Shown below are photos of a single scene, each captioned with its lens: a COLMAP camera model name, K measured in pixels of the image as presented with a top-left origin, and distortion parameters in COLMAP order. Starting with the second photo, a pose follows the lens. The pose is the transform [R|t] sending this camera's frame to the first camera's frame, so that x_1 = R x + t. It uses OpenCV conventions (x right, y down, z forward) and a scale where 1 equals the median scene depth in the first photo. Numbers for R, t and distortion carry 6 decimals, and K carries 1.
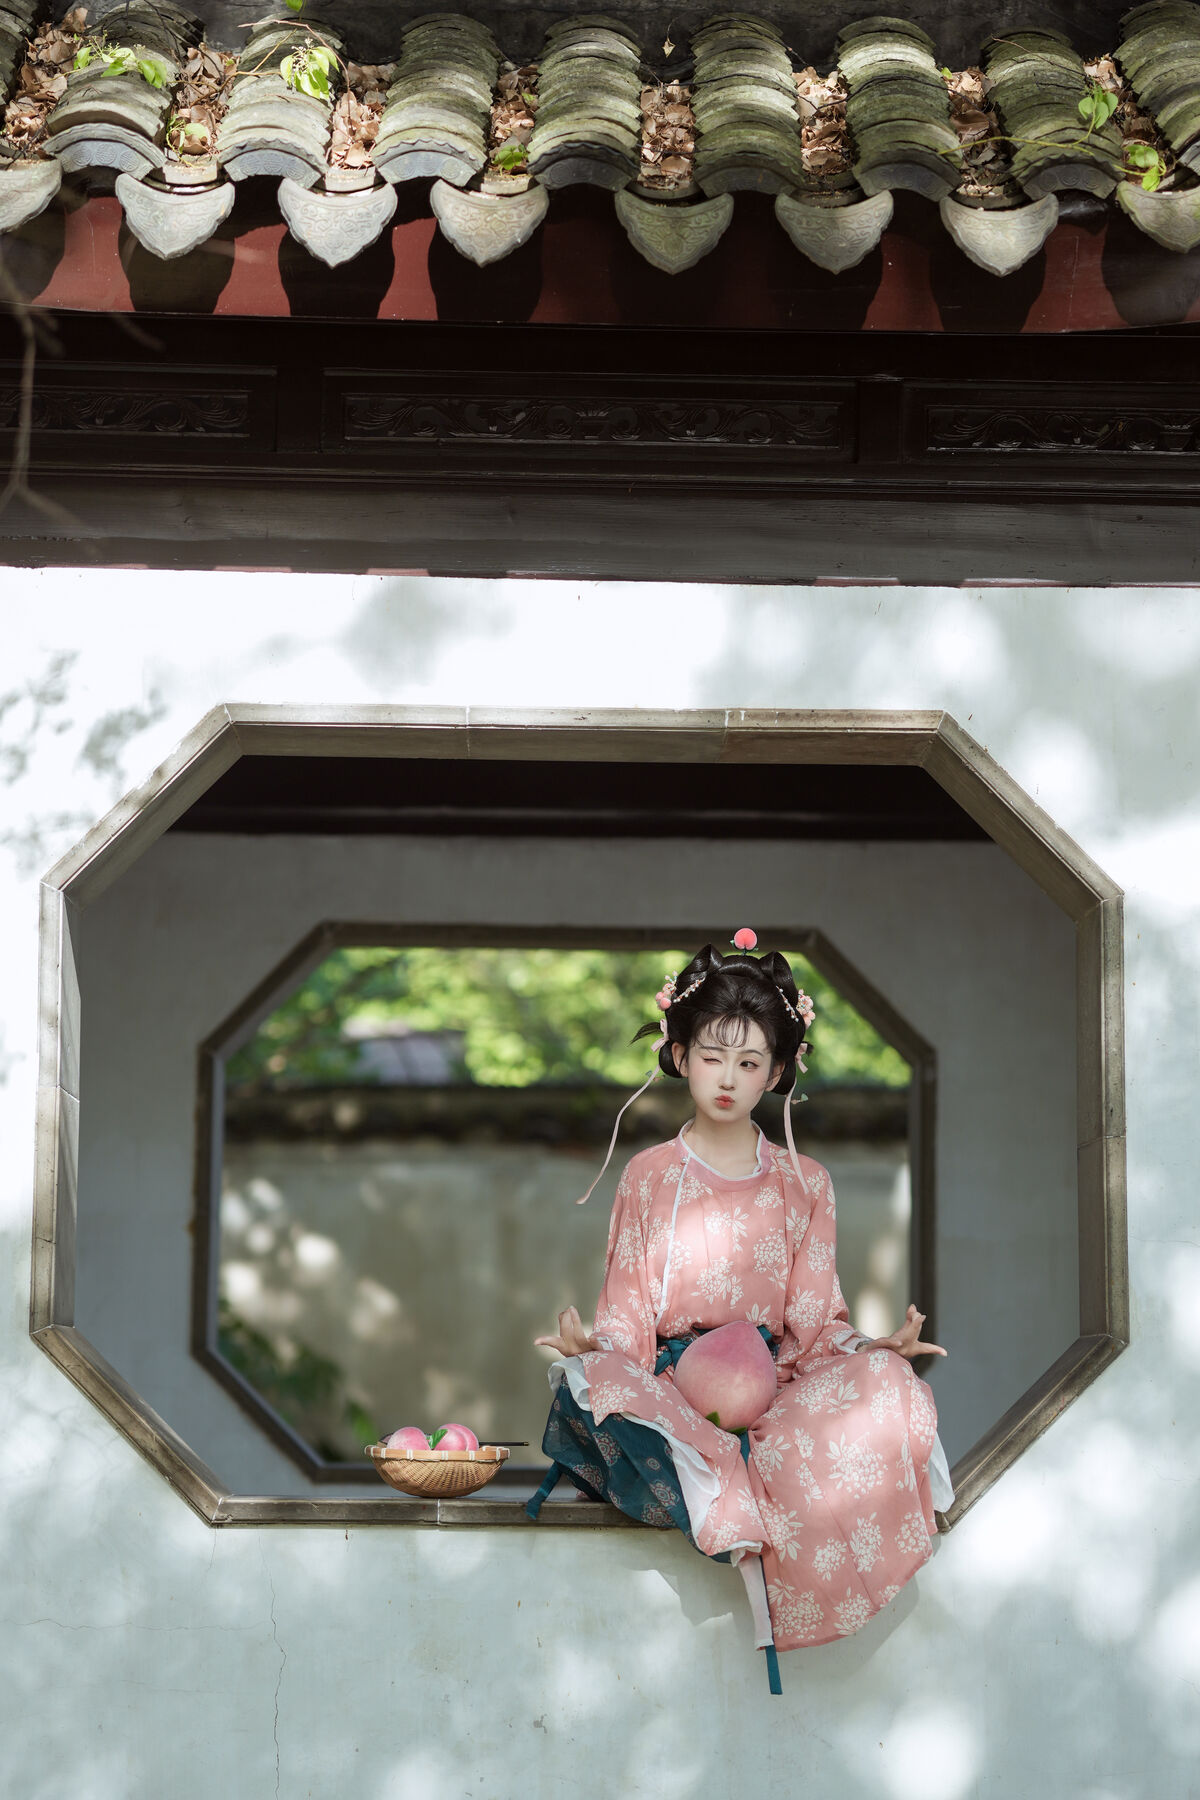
lens RADIAL K [[4340.3, 0, 600.0], [0, 4340.3, 900.0], [0, 0, 1]] dist [0.078066, -0.026239]
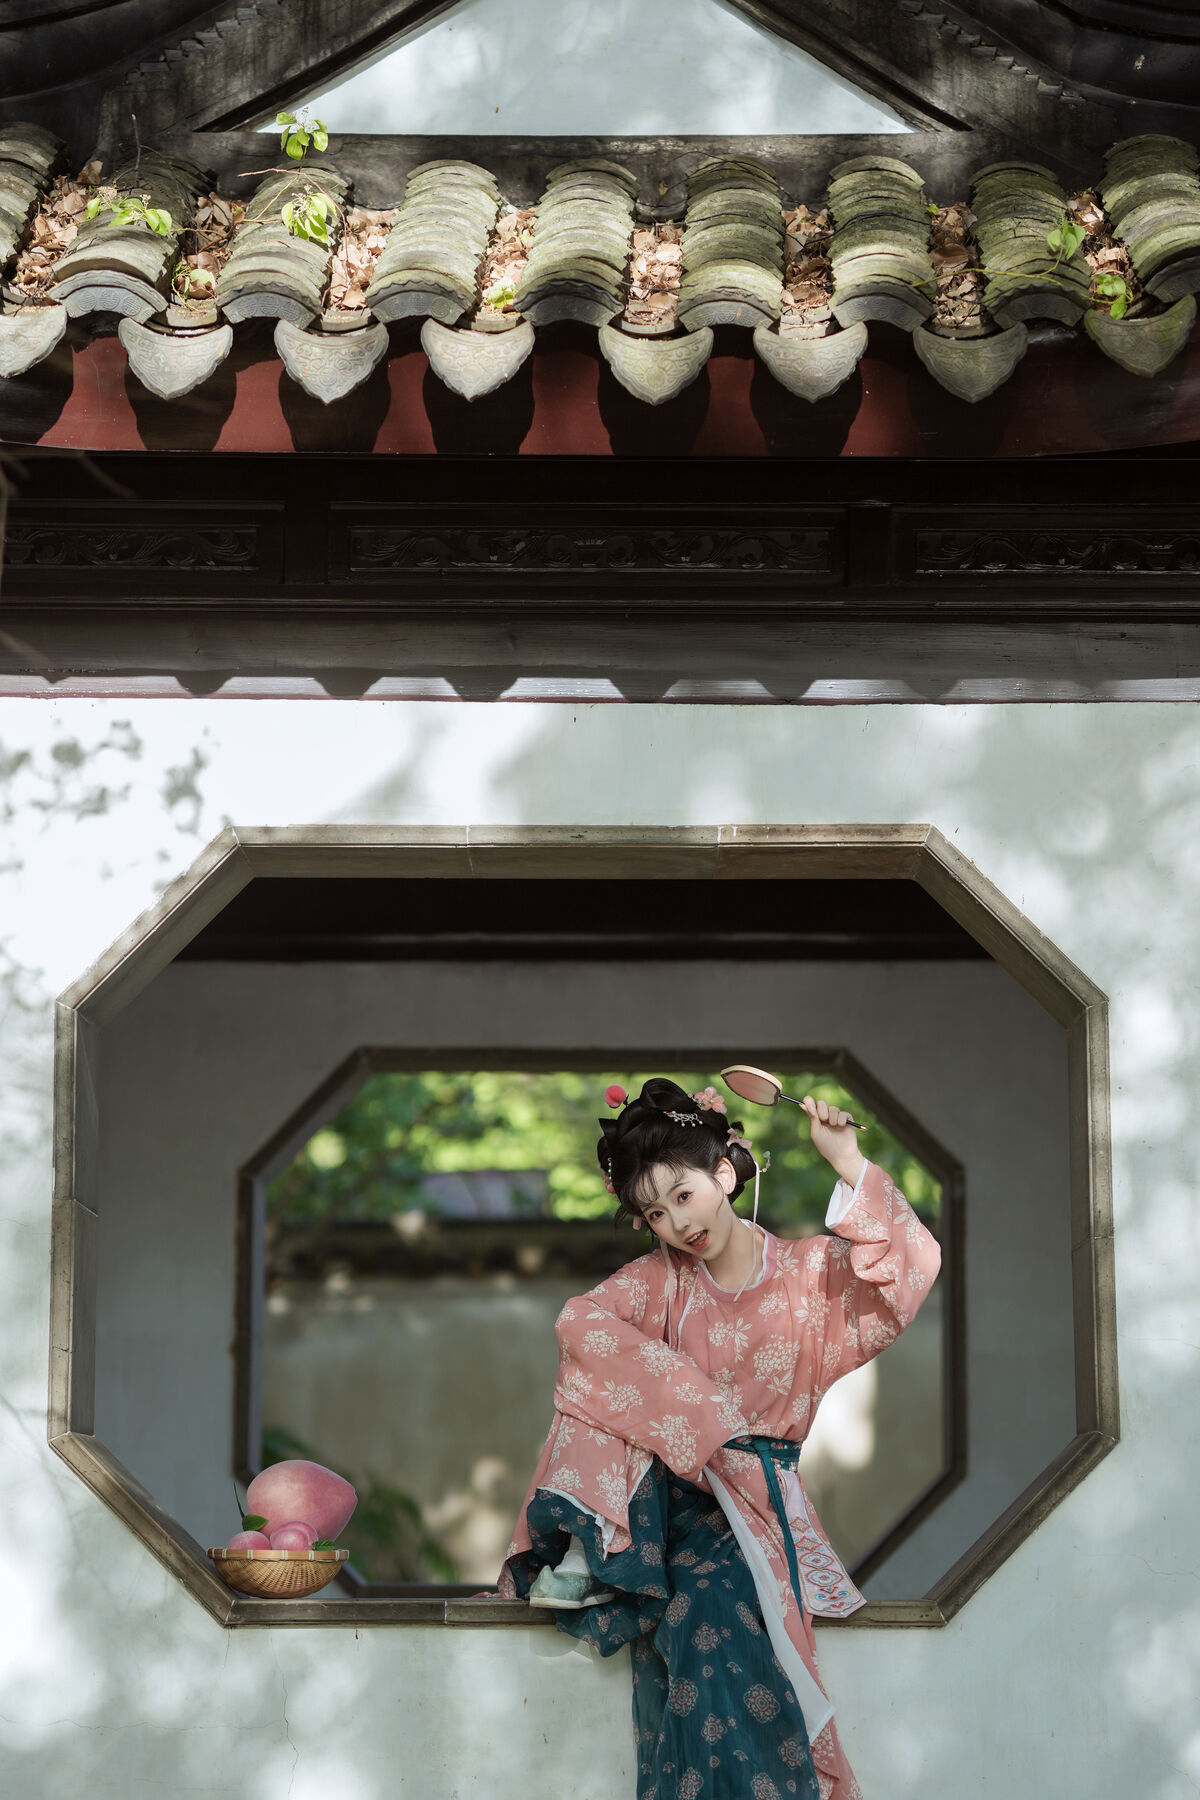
lens RADIAL K [[4366.9, 0, 600.0], [0, 4366.9, 900.0], [0, 0, 1]] dist [0.056563, 0.139544]
pose [[0.999614, -0.013072, -0.024512, 0.026017], [0.012244, 0.999360, -0.033600, 0.008088], [0.024936, 0.033287, 0.999135, -0.034191]]
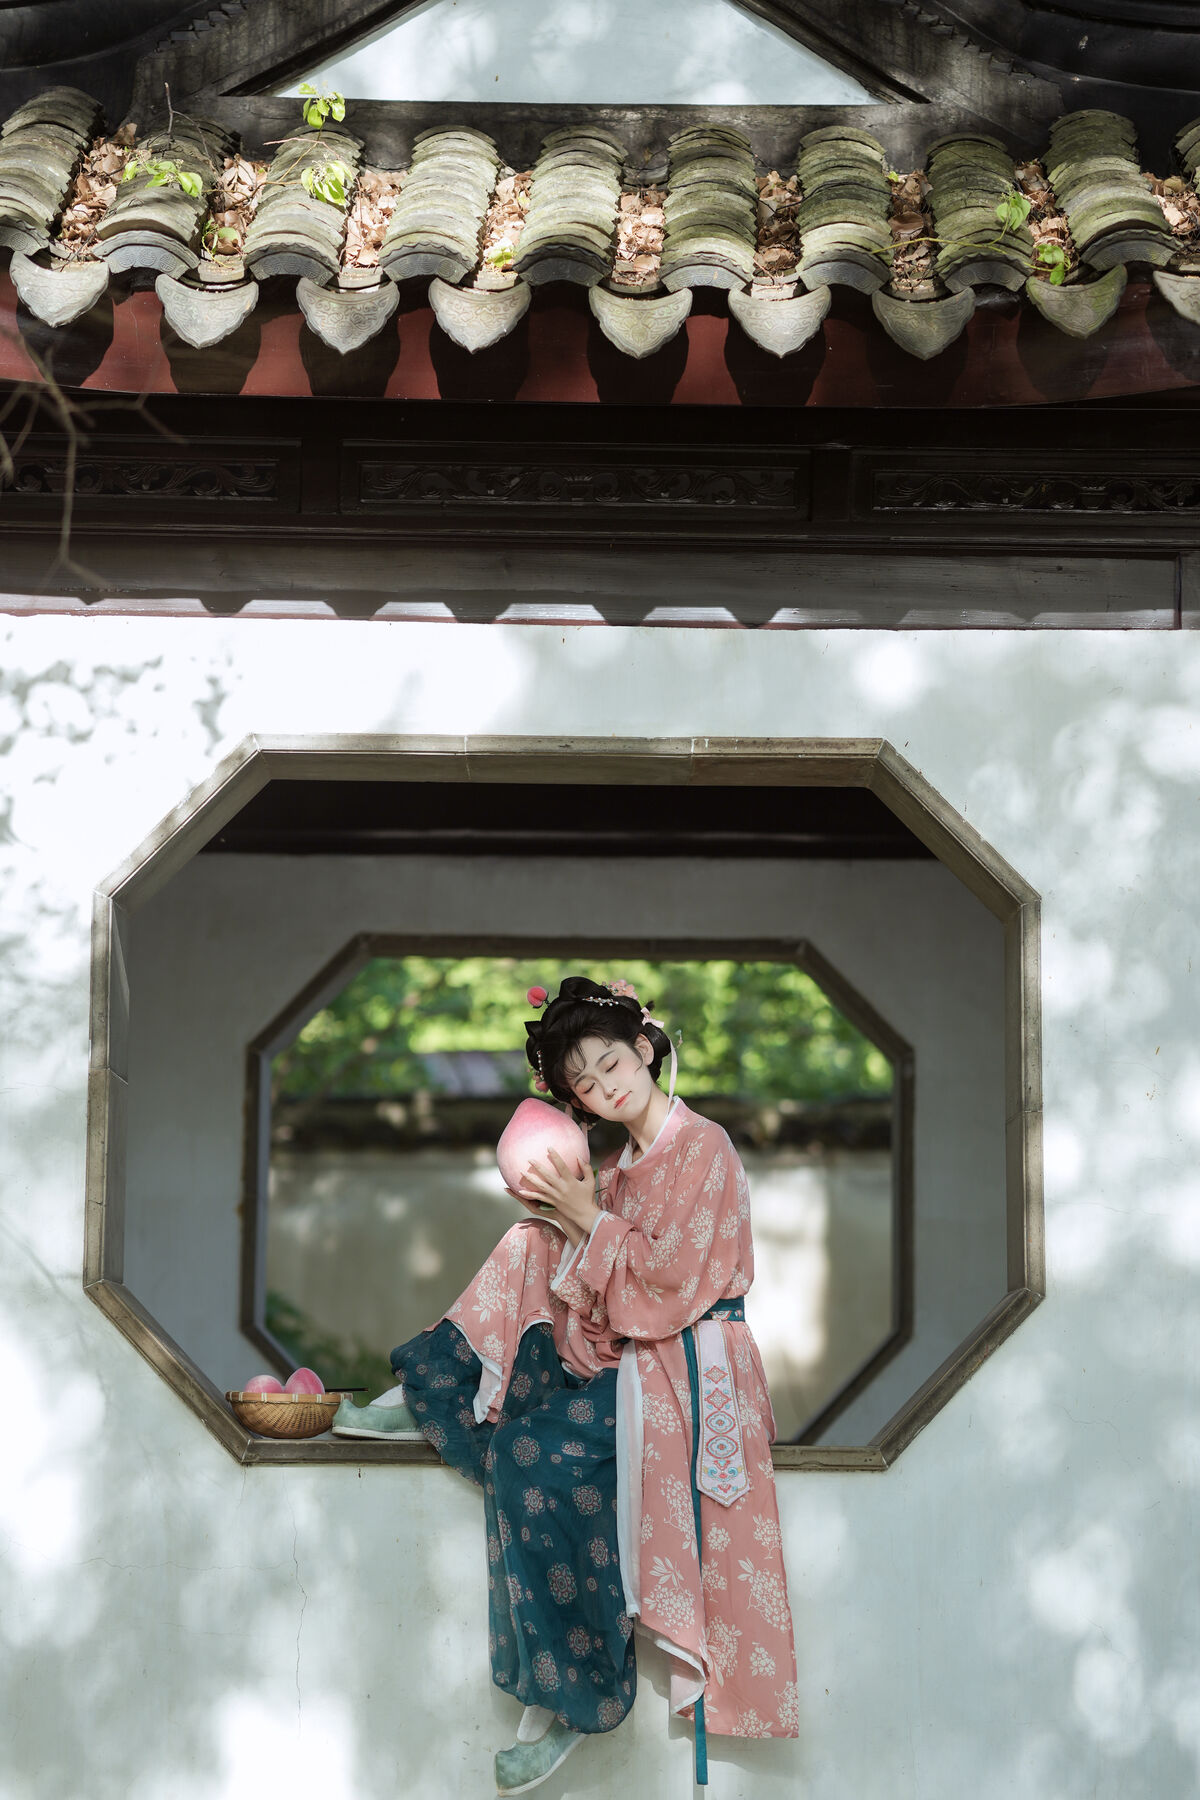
lens RADIAL K [[4242.9, 0, 600.0], [0, 4242.9, 900.0], [0, 0, 1]] dist [0.054563, 0.169602]
pose [[0.999820, -0.002128, -0.018834, 0.025714], [0.001976, 0.999965, -0.008079, 0.007687], [0.018851, 0.008041, 0.999790, -0.114782]]
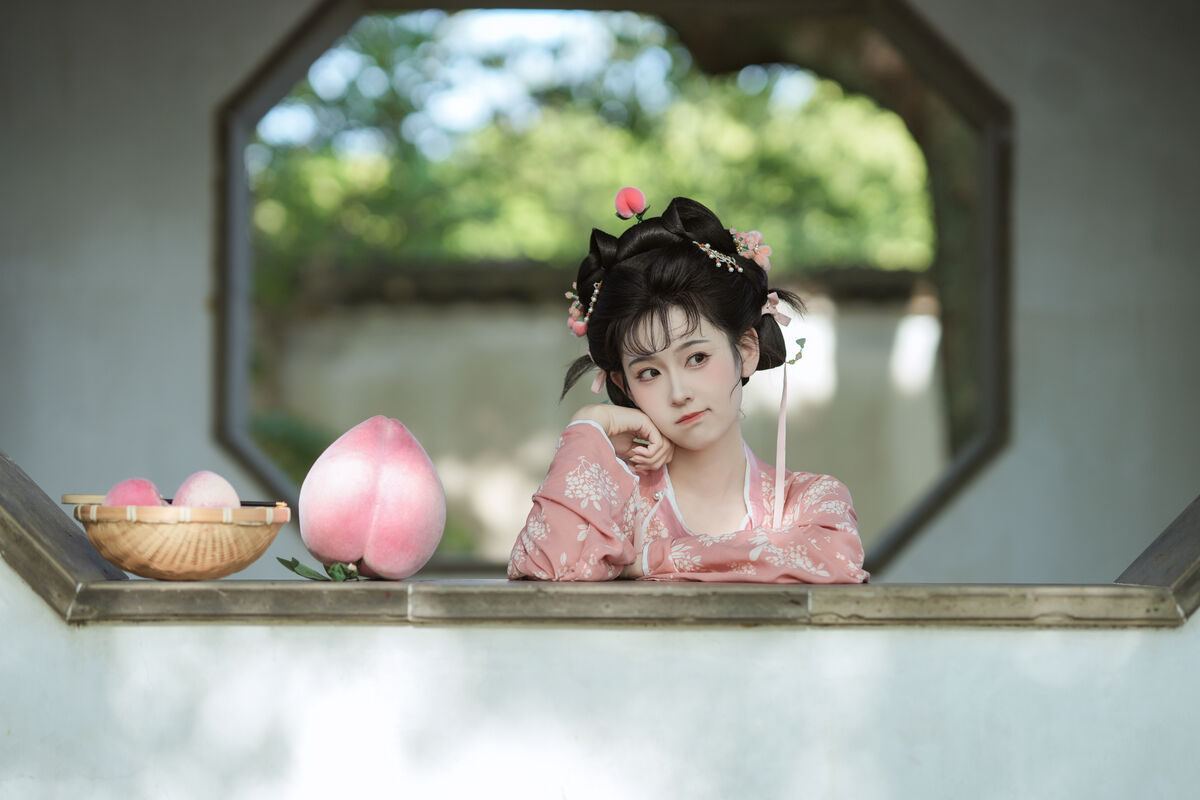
lens RADIAL K [[2828.6, 0, 600.0], [0, 2828.6, 400.0], [0, 0, 1]] dist [0.054563, 0.169602]
pose [[0.999823, -0.007524, -0.017238, -0.000577], [0.008639, 0.997814, 0.065518, 0.080447], [0.016708, -0.065655, 0.997703, 0.560249]]
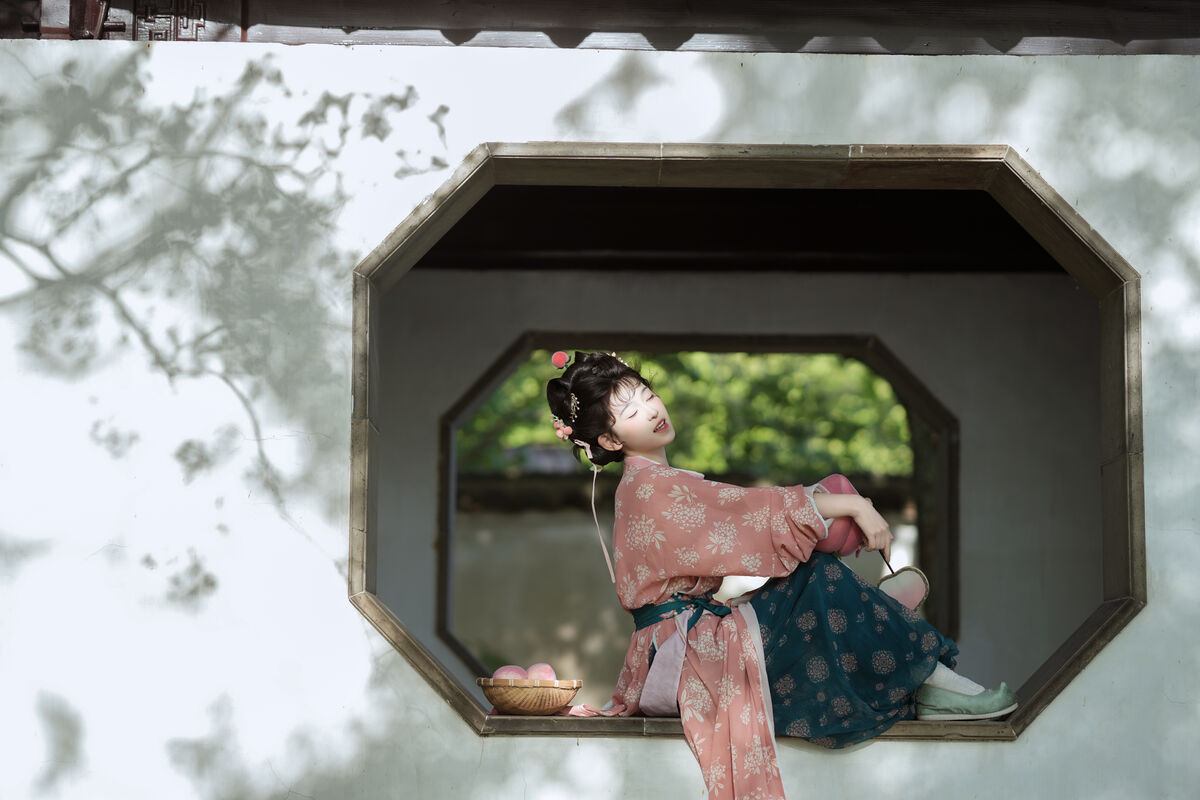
lens RADIAL K [[2828.6, 0, 600.0], [0, 2828.6, 400.0], [0, 0, 1]] dist [0.054563, 0.169602]
pose [[0.999872, -0.002604, -0.015757, -0.036097], [0.002705, 0.999976, 0.006413, 0.030965], [0.015740, -0.006454, 0.999855, 0.100773]]
